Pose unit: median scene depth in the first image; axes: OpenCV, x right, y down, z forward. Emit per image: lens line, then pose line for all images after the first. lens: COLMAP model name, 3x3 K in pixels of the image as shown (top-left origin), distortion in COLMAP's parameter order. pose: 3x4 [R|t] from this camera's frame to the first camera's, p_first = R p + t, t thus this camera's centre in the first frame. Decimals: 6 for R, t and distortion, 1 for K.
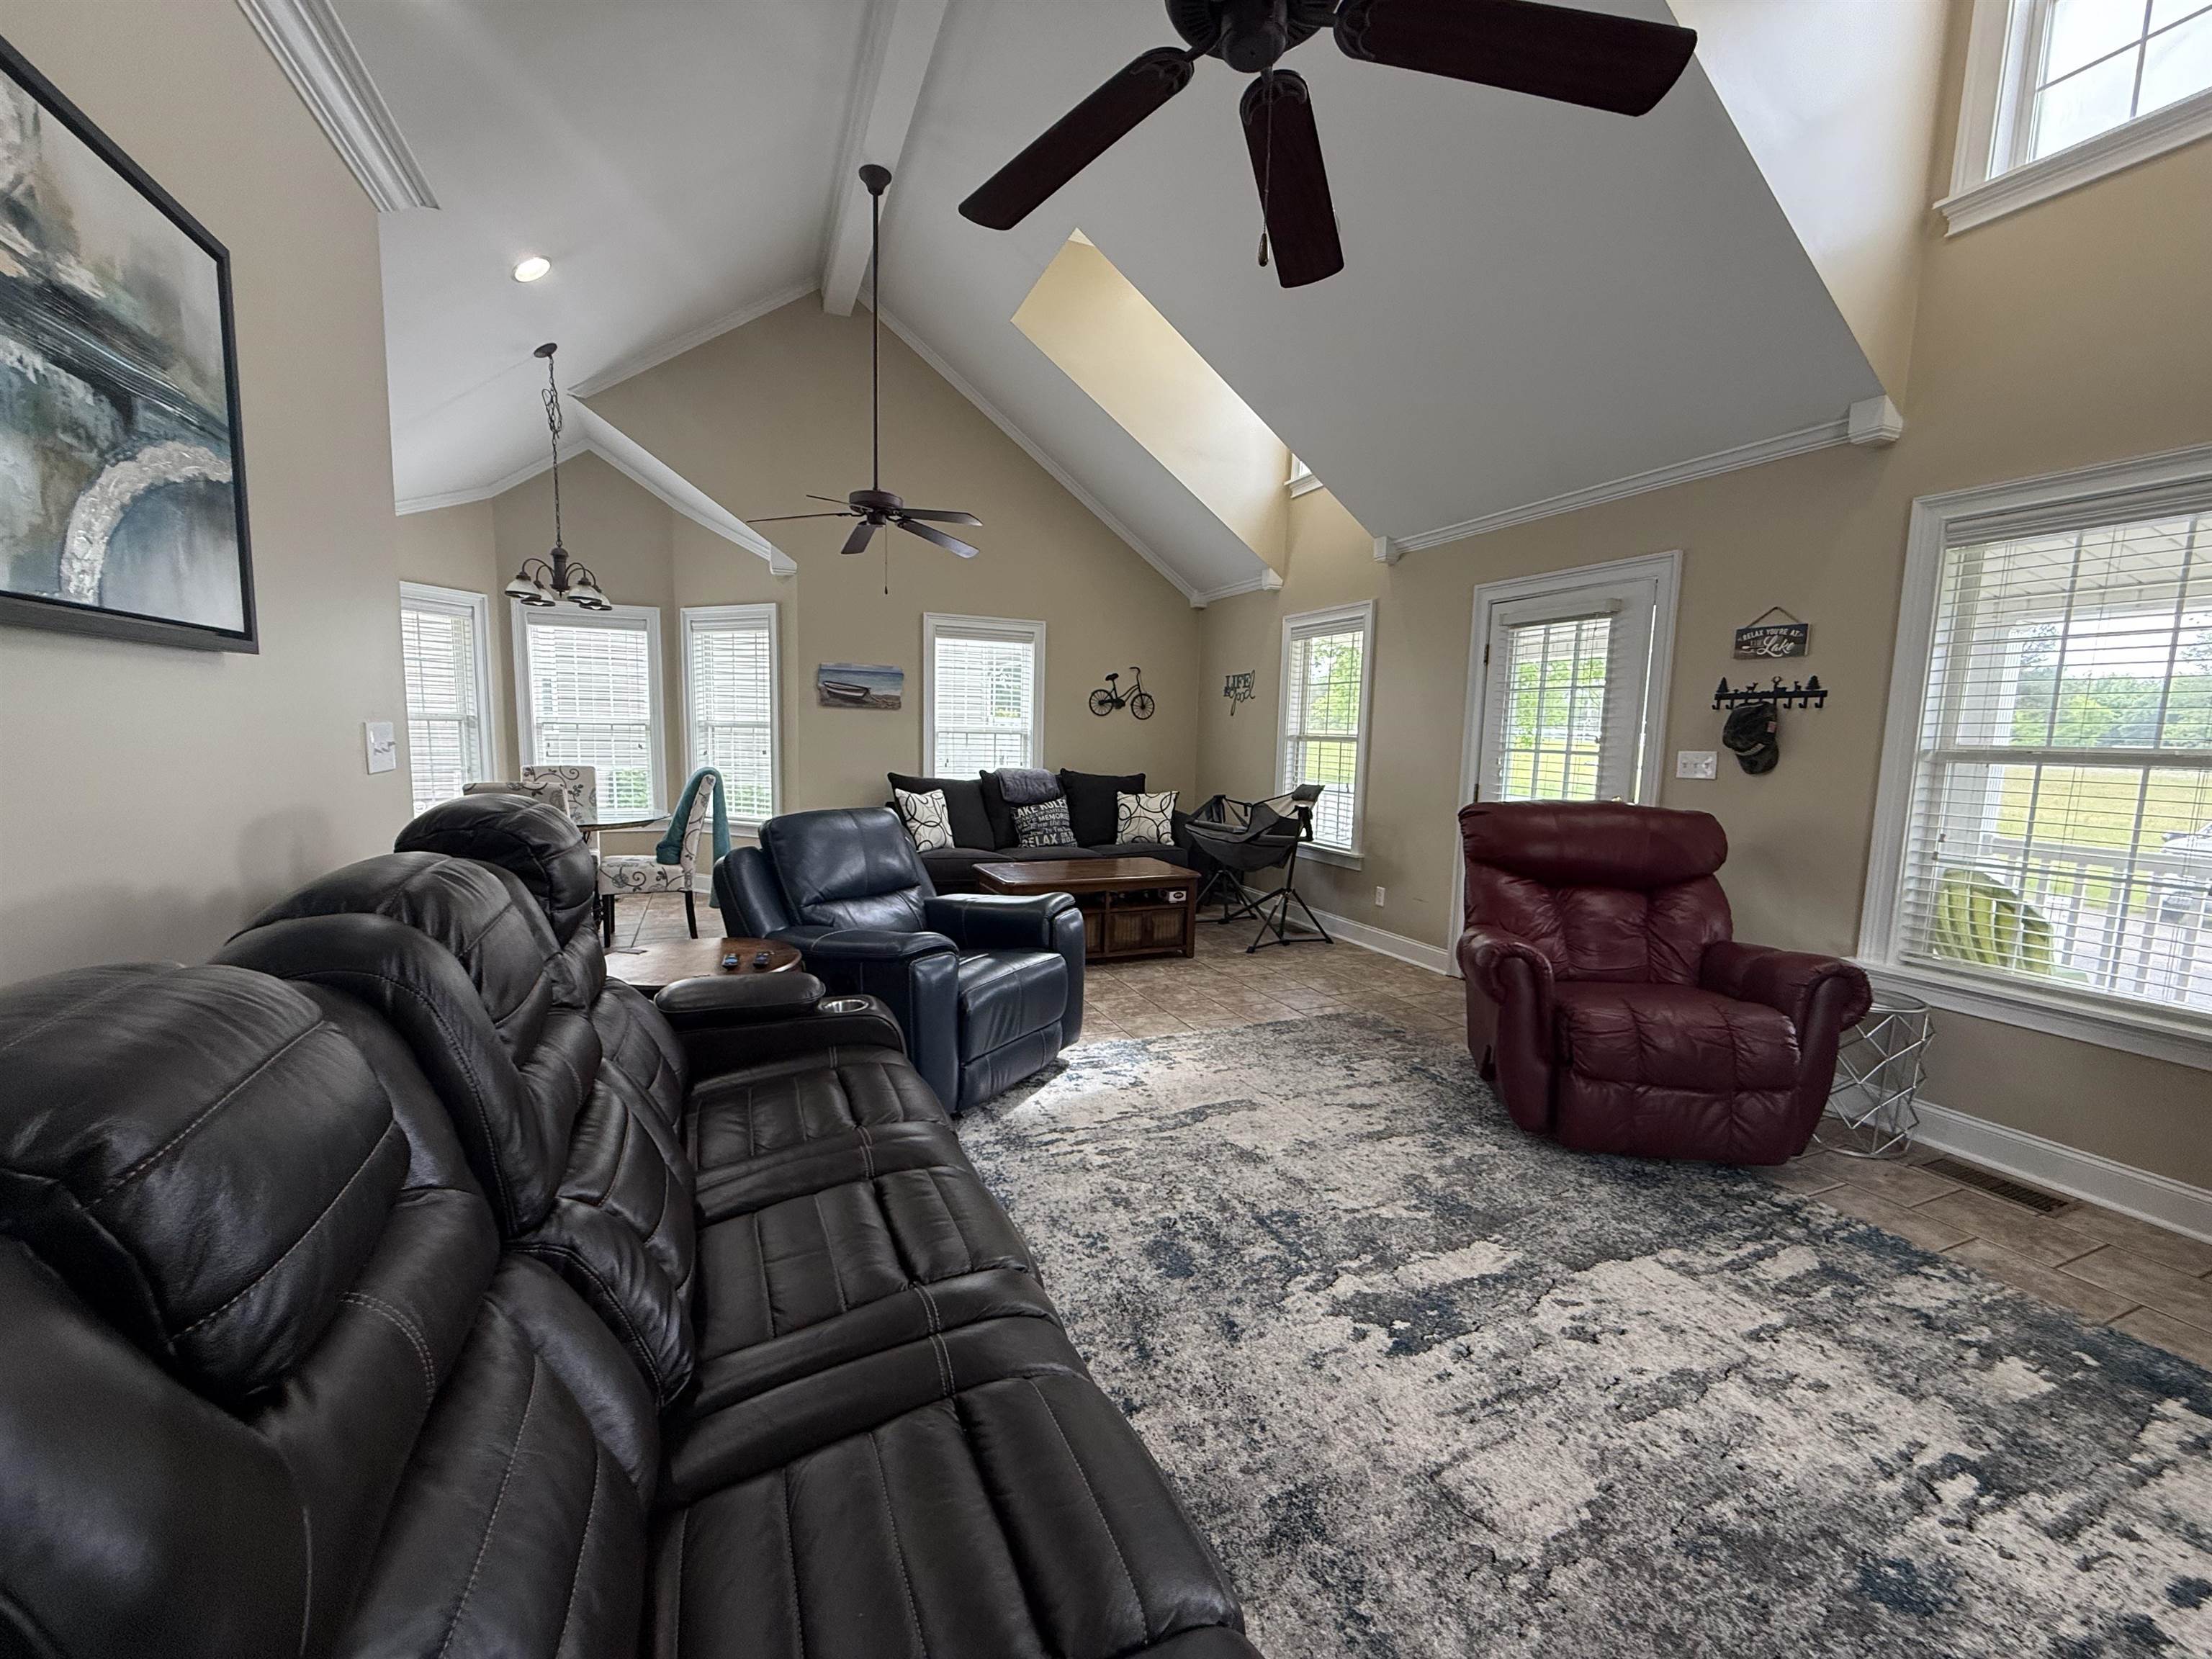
lens RADIAL K [[878.6, 0, 1103.9], [0, 878.6, 831.7], [0, 0, 1]] dist [0.001463, -0.000108]
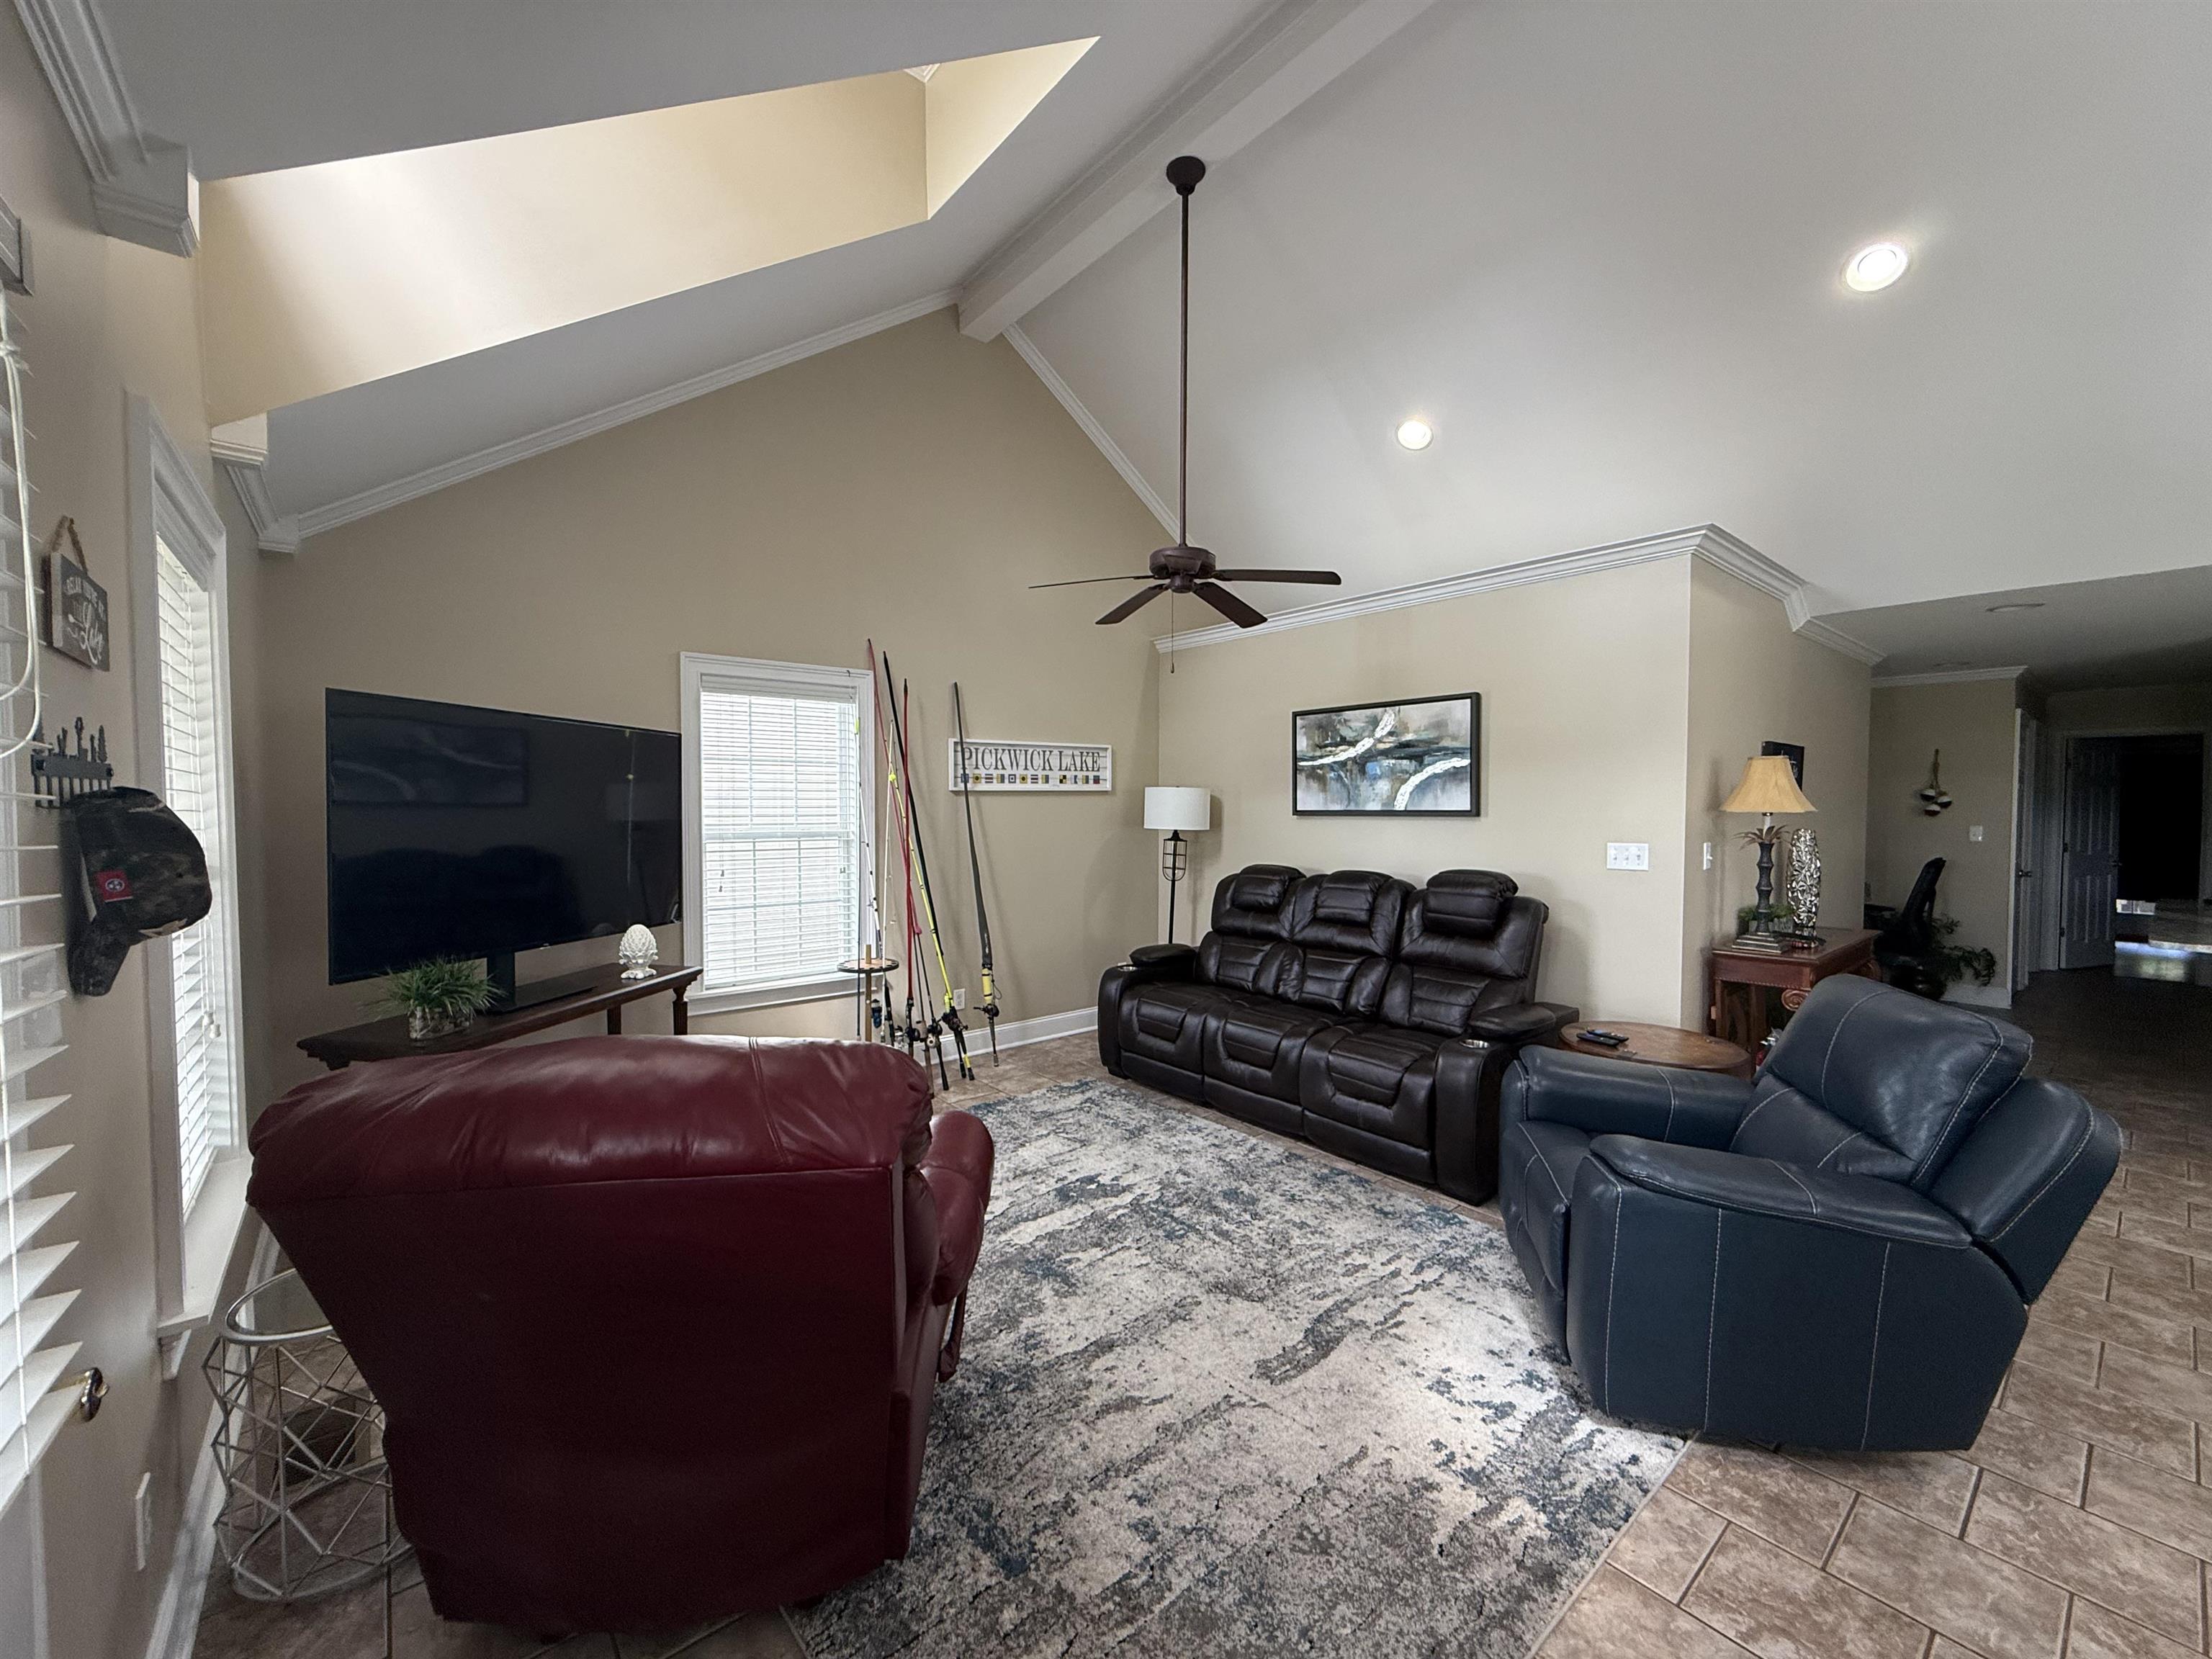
lens RADIAL K [[878.6, 0, 1110.6], [0, 878.6, 820.3], [0, 0, 1]] dist [0.001463, -0.000108]
pose [[-0.956641, -0.019862, -0.290591, 0.599723], [-0.058278, 0.990550, 0.124152, -0.260707], [0.285379, 0.135704, -0.948759, 1.866768]]
